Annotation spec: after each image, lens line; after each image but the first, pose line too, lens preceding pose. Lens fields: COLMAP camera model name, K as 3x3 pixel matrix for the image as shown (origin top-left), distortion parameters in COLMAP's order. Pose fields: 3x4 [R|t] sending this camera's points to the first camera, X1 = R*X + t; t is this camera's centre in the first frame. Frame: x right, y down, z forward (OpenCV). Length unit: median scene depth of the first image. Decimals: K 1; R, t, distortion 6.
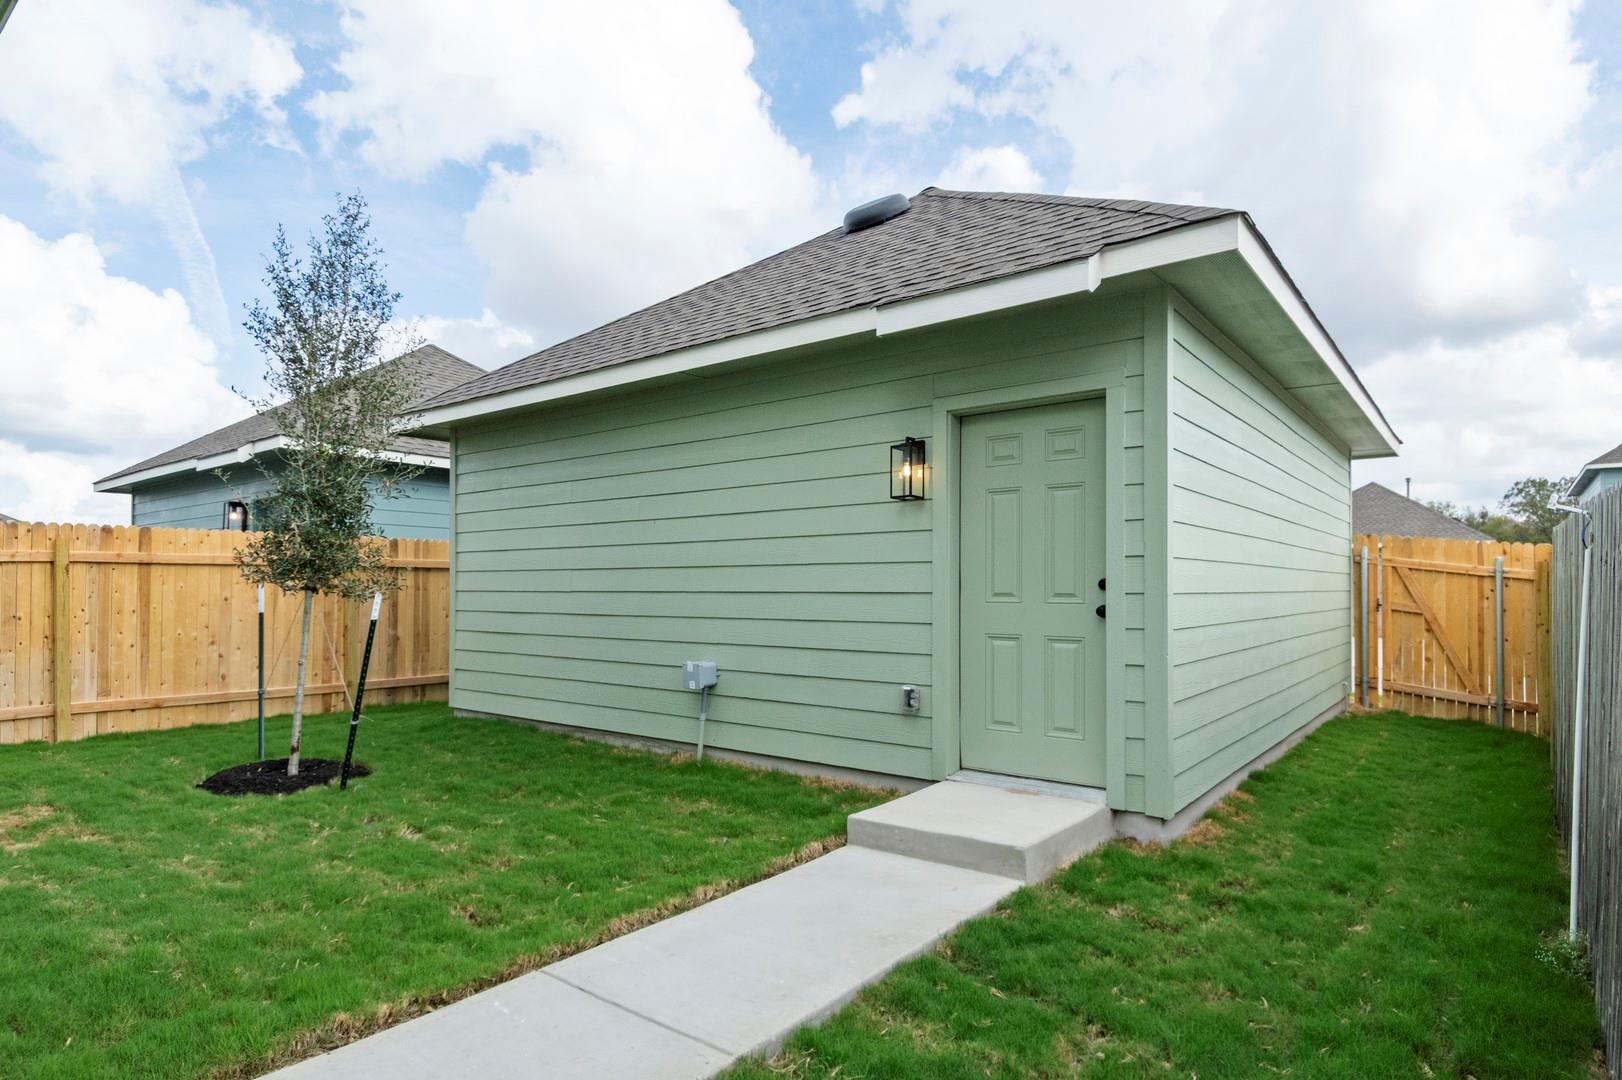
lens RADIAL K [[870.1, 0, 838.2], [0, 870.1, 589.4], [0, 0, 1]] dist [0.038867, -0.053959]
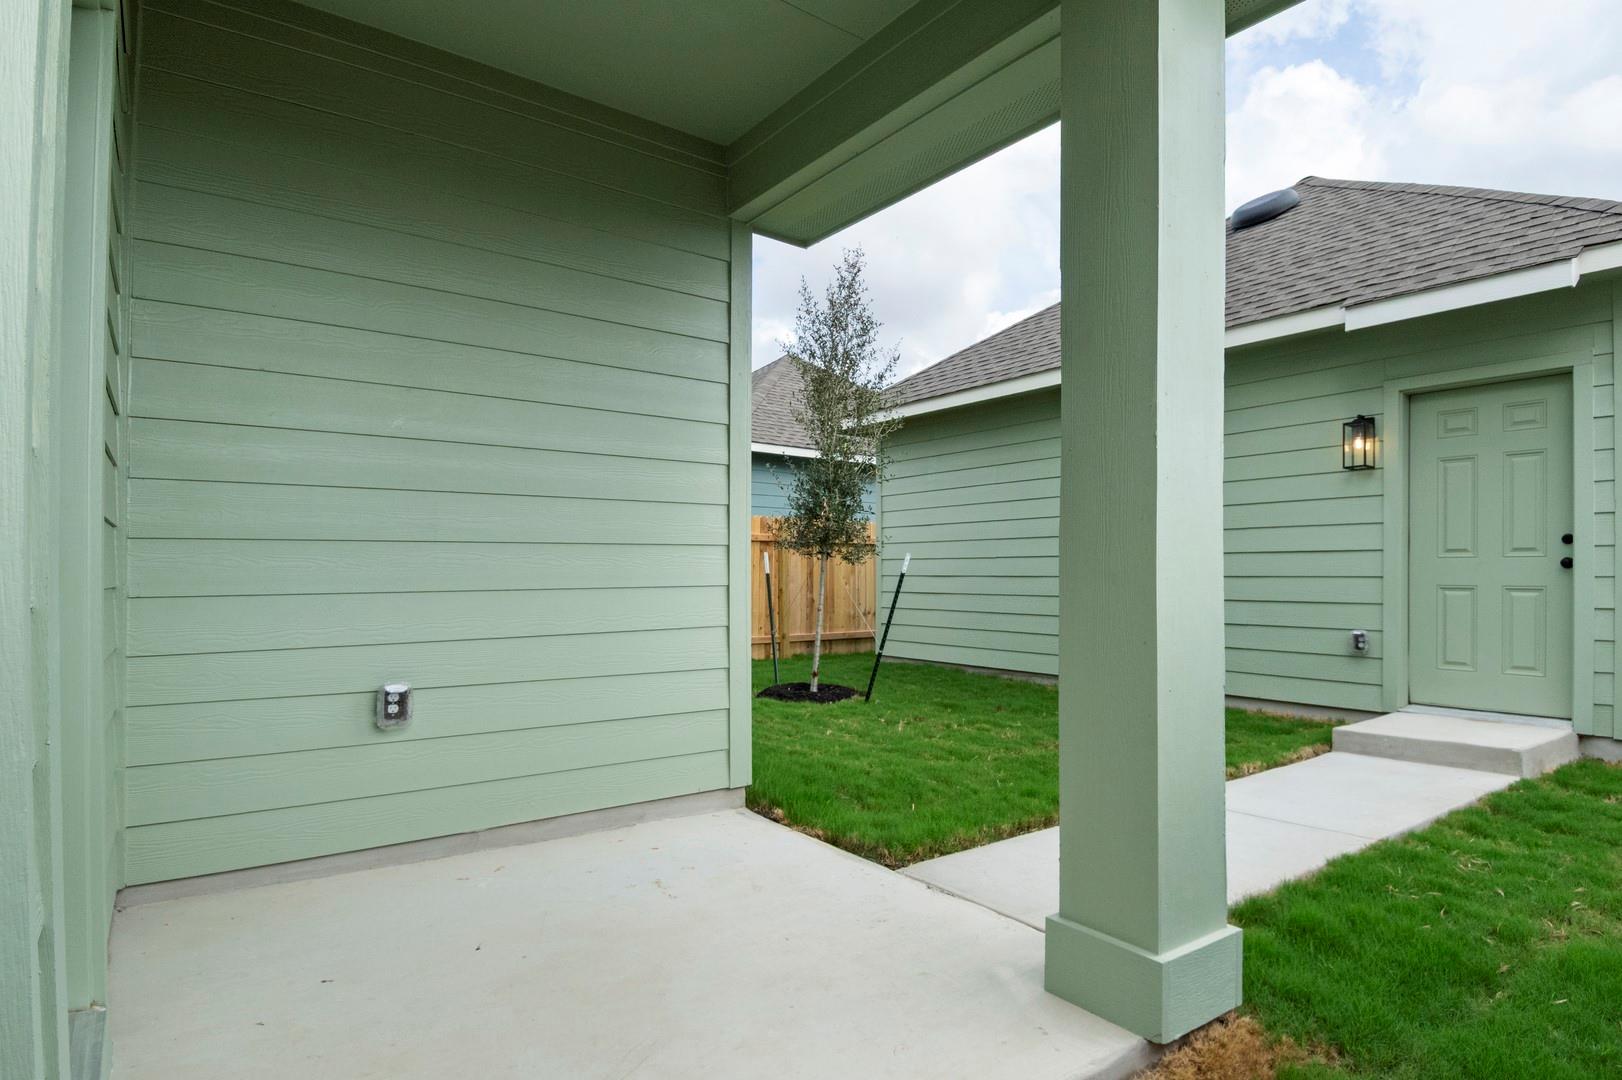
lens RADIAL K [[870.1, 0, 838.2], [0, 870.1, 589.4], [0, 0, 1]] dist [0.038867, -0.053959]
pose [[0.963844, 0.006057, -0.266398, -0.271107], [-0.002008, 0.999878, 0.015468, 0.038688], [0.266459, -0.014374, 0.963739, -0.300335]]
